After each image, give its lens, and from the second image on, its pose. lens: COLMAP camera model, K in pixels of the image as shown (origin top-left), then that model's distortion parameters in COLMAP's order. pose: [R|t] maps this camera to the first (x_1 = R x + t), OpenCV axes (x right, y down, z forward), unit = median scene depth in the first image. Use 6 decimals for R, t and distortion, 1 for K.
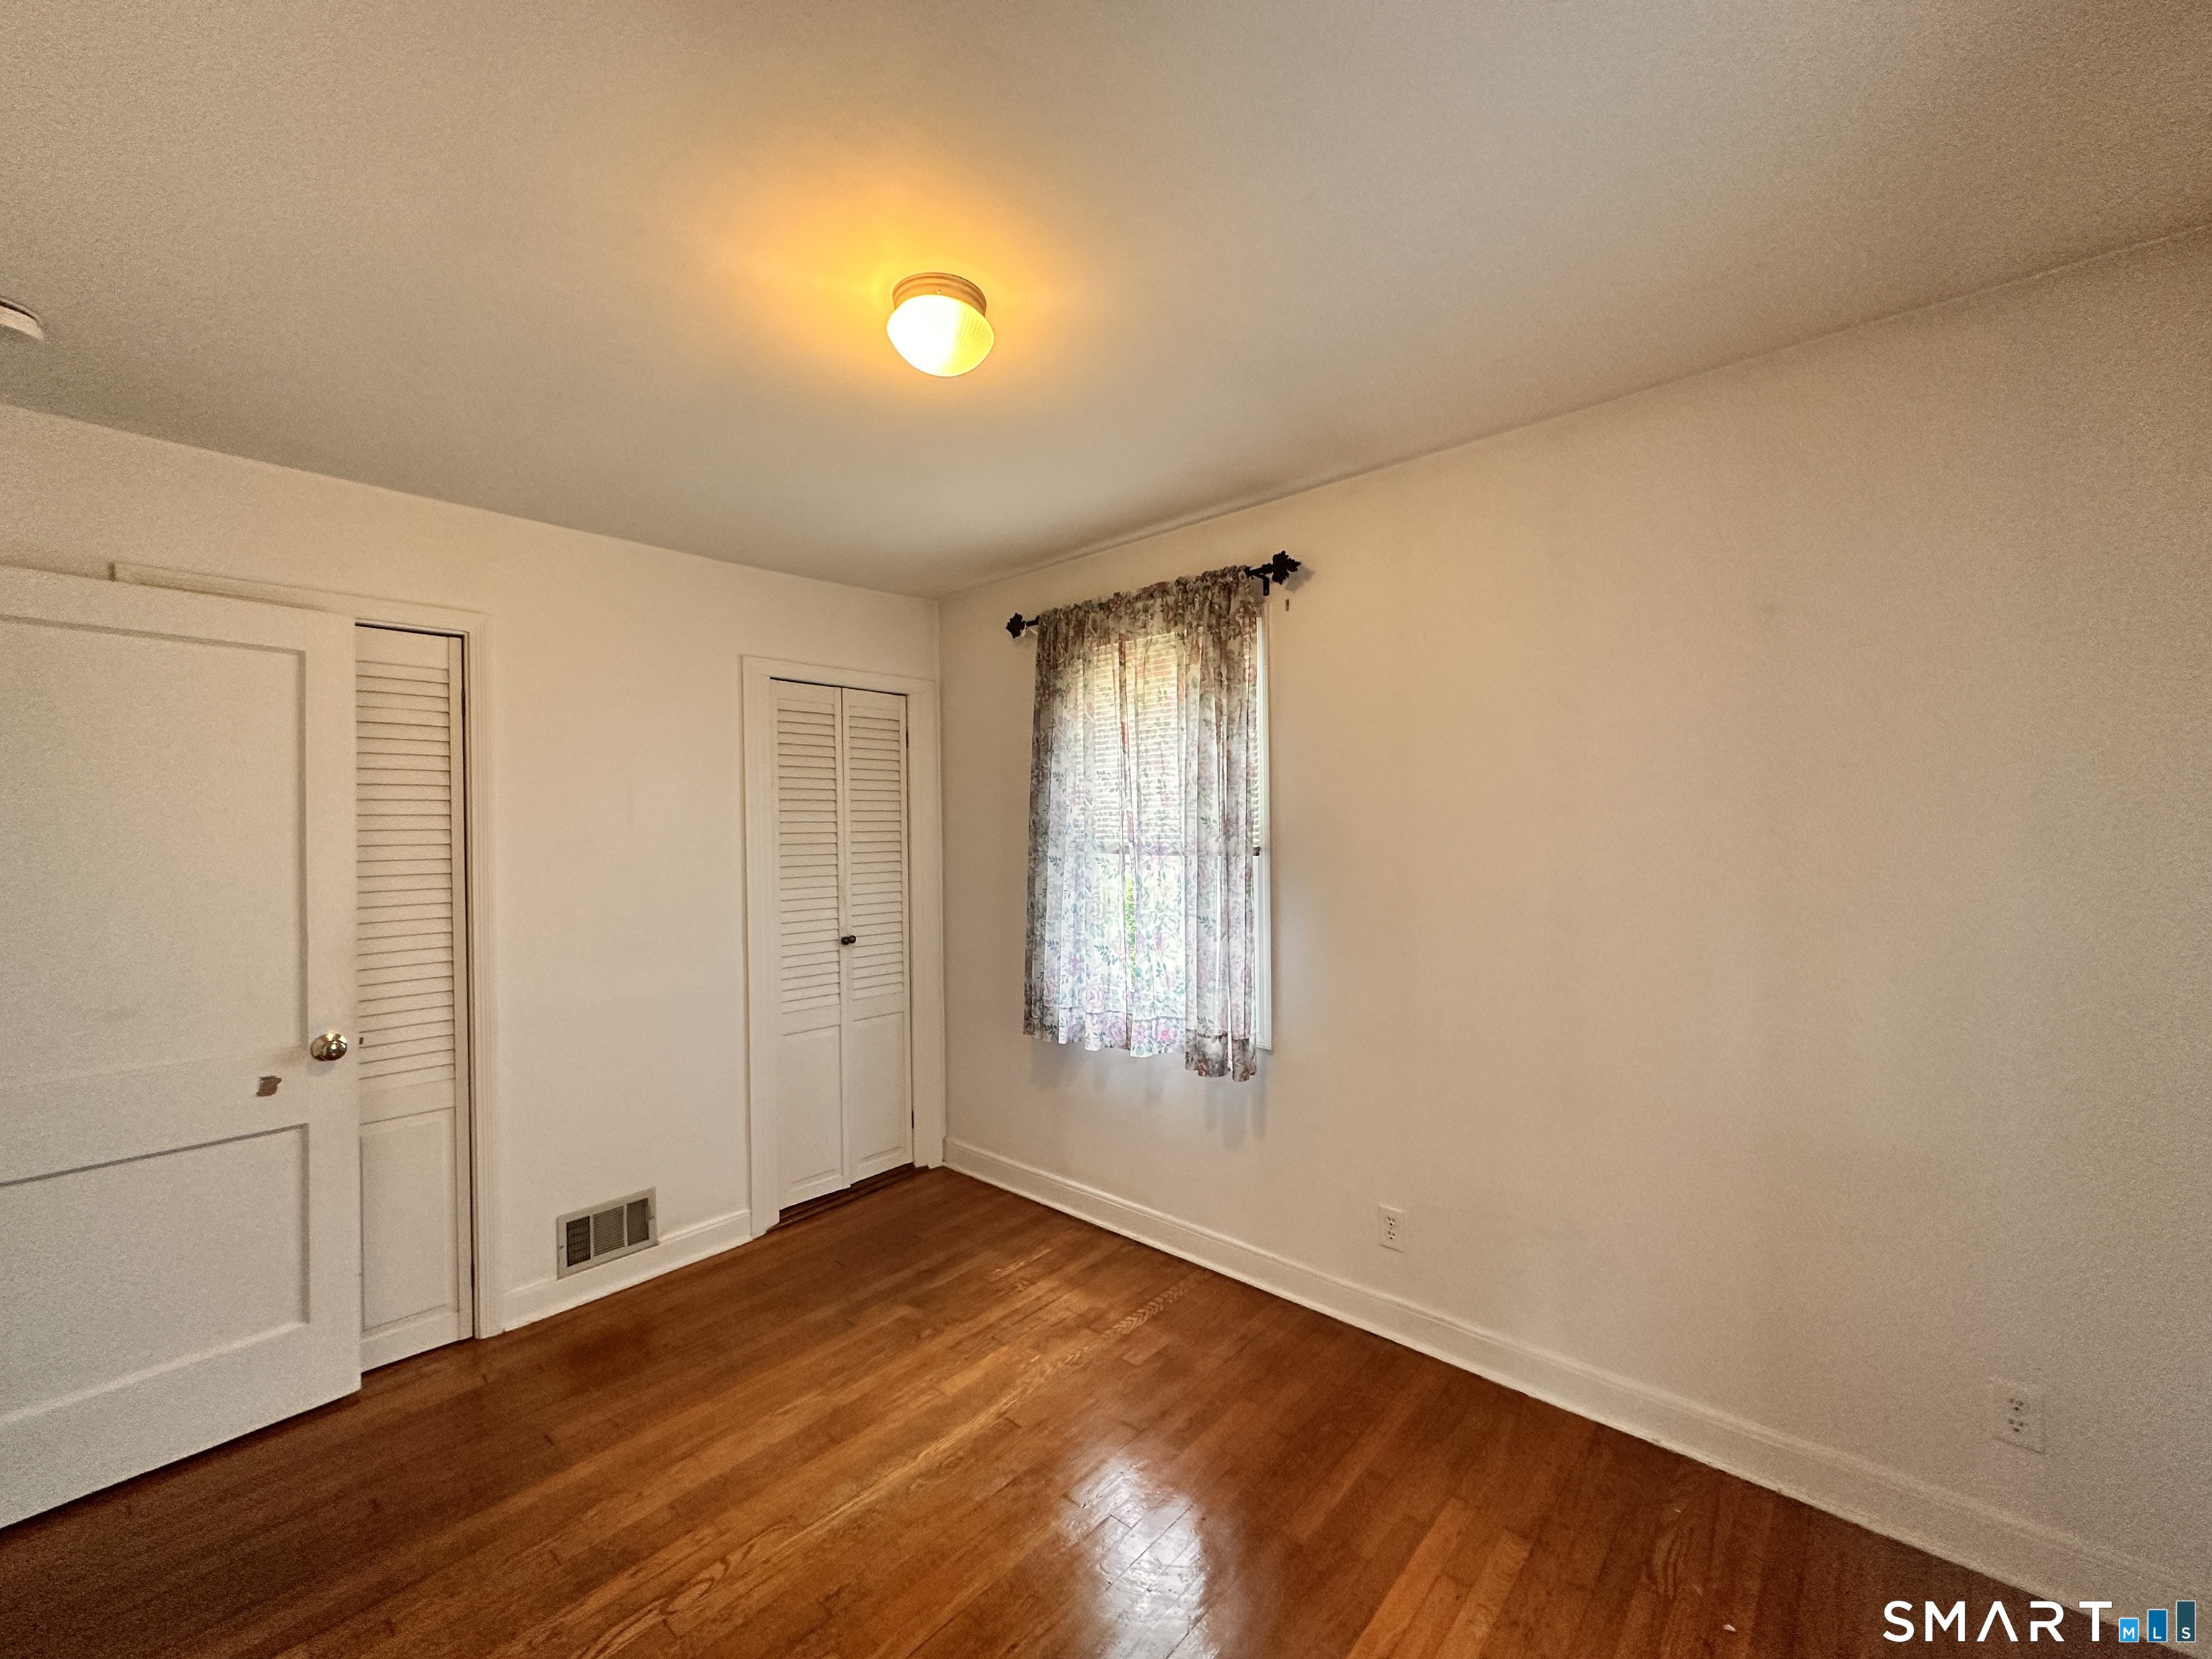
lens RADIAL K [[882.7, 0, 1106.0], [0, 882.7, 829.5], [0, 0, 1]] dist [-0.003205, 0.000954]
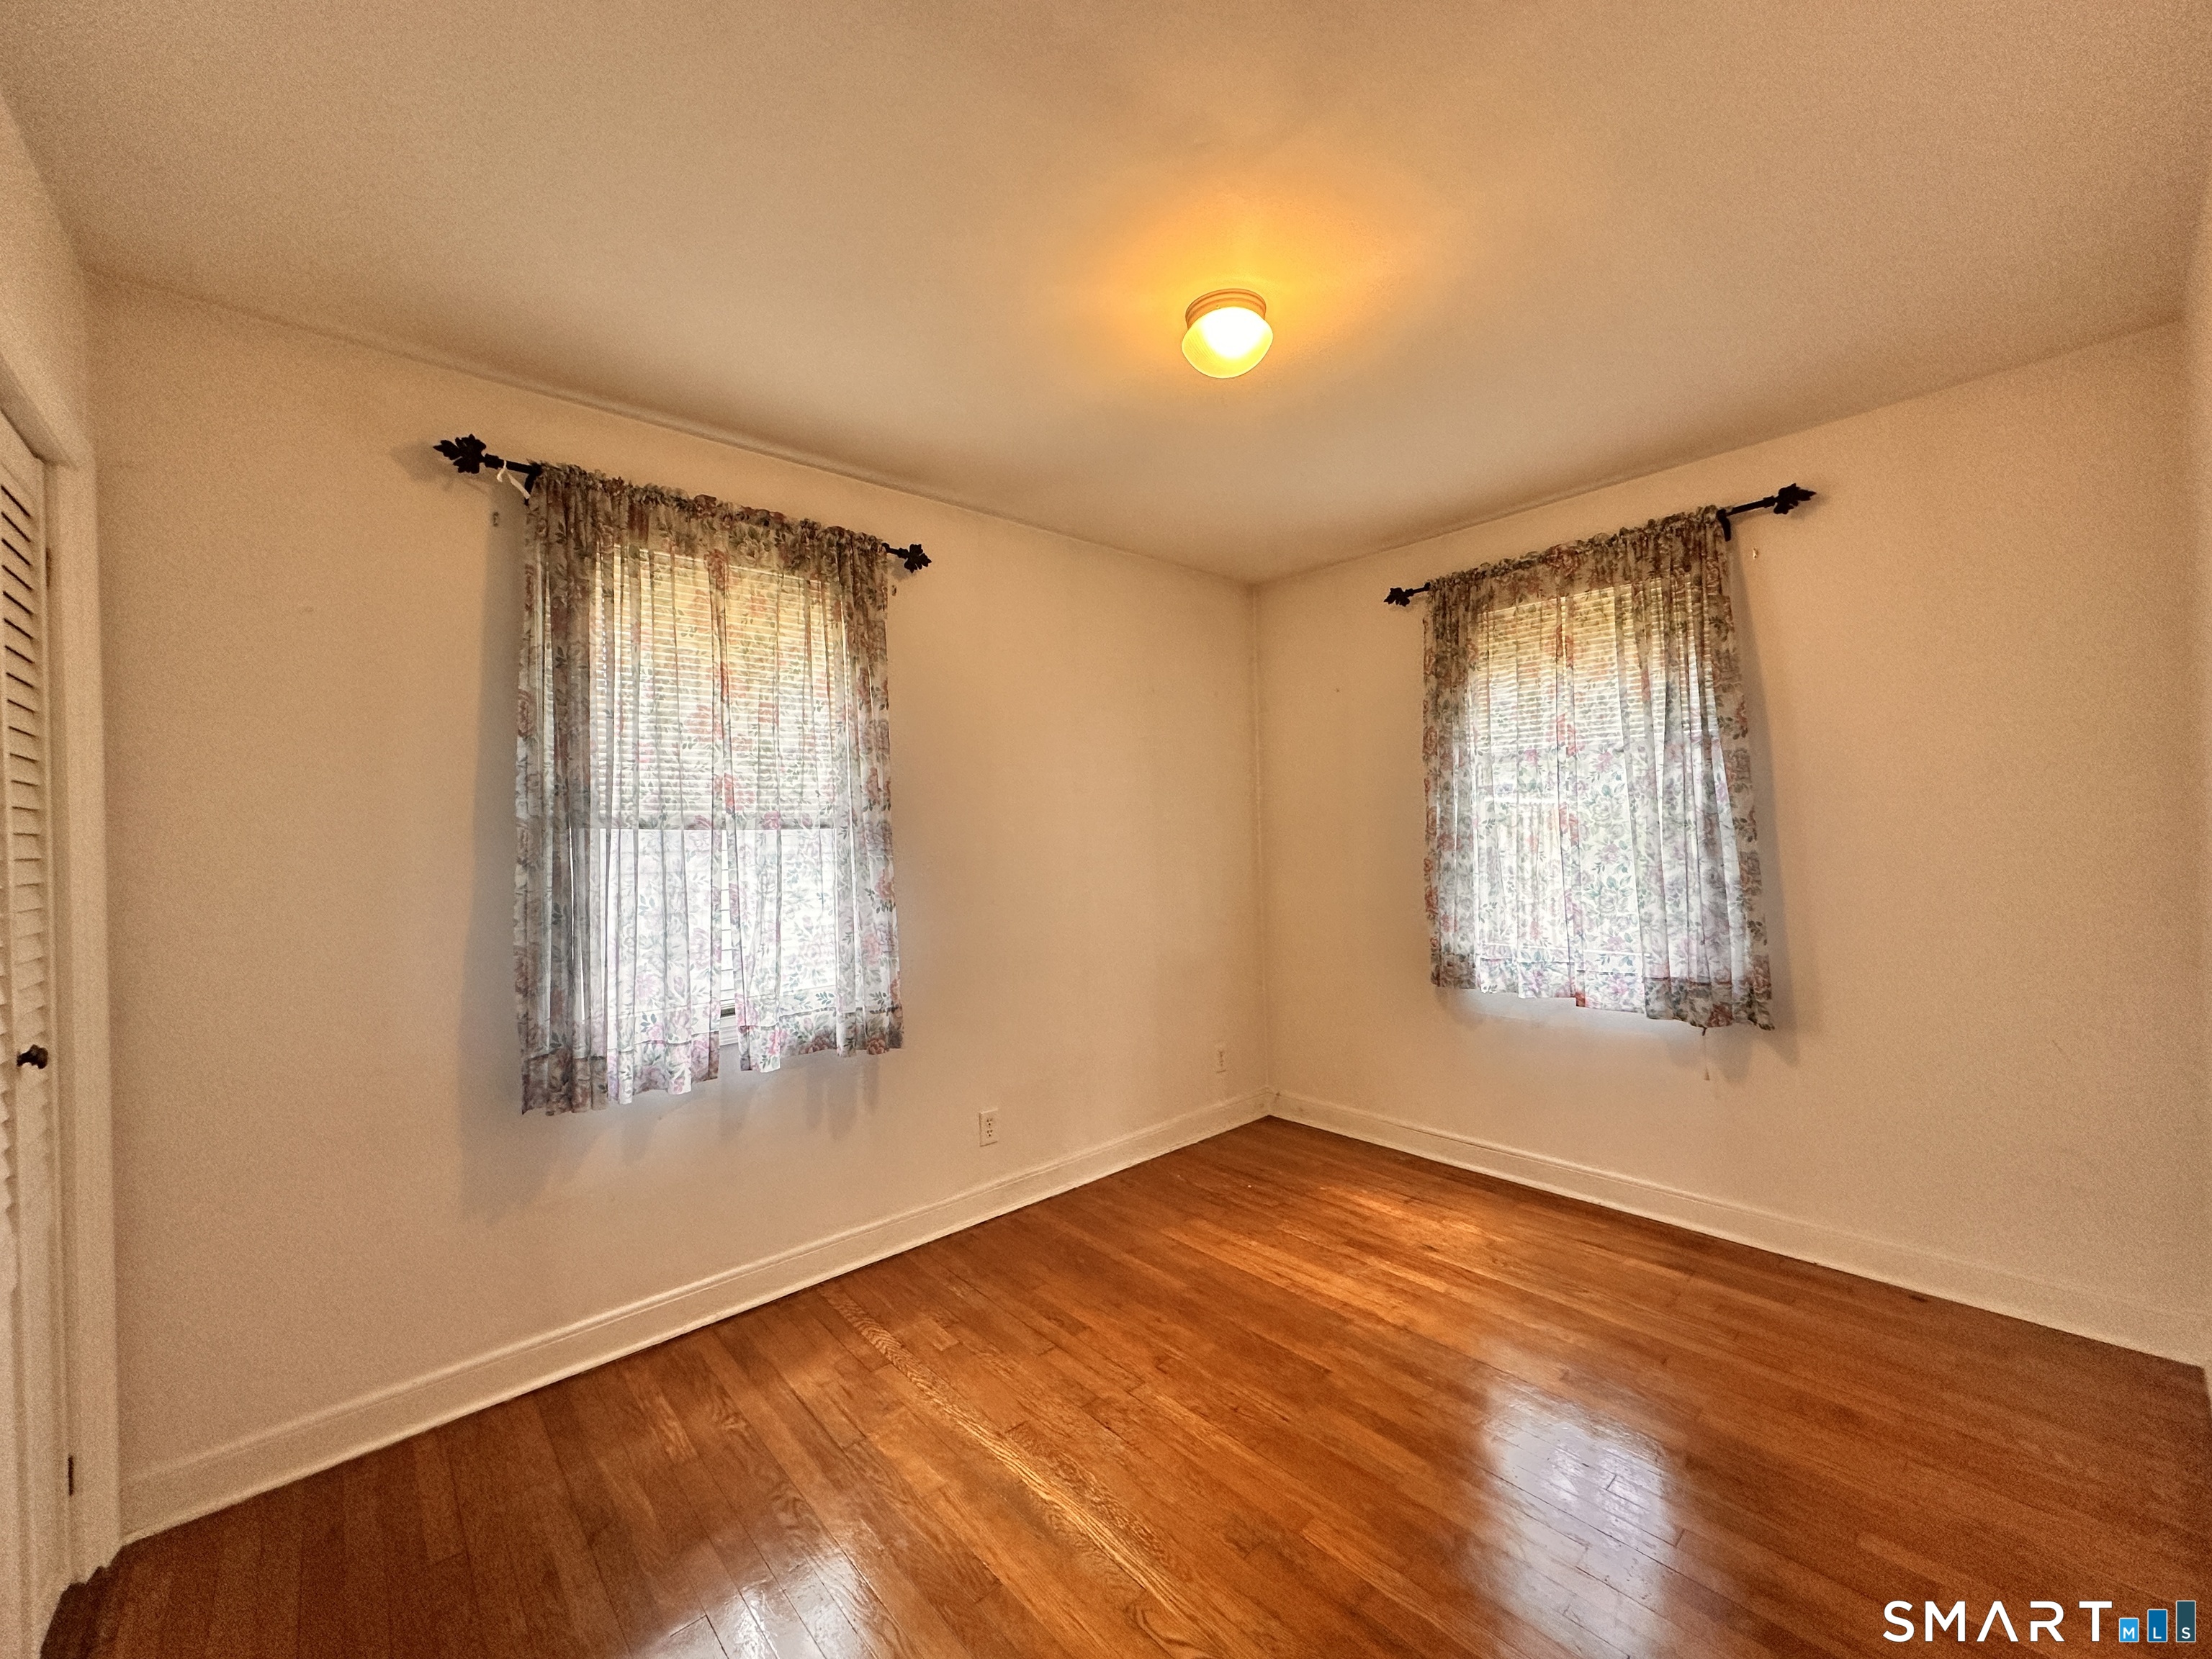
lens RADIAL K [[882.7, 0, 1106.0], [0, 882.7, 829.5], [0, 0, 1]] dist [-0.003205, 0.000954]
pose [[0.106961, 0.014544, 0.994157, -0.812372], [0.025072, 0.999536, -0.017320, 0.057618], [-0.993947, 0.026778, 0.106547, 0.635871]]
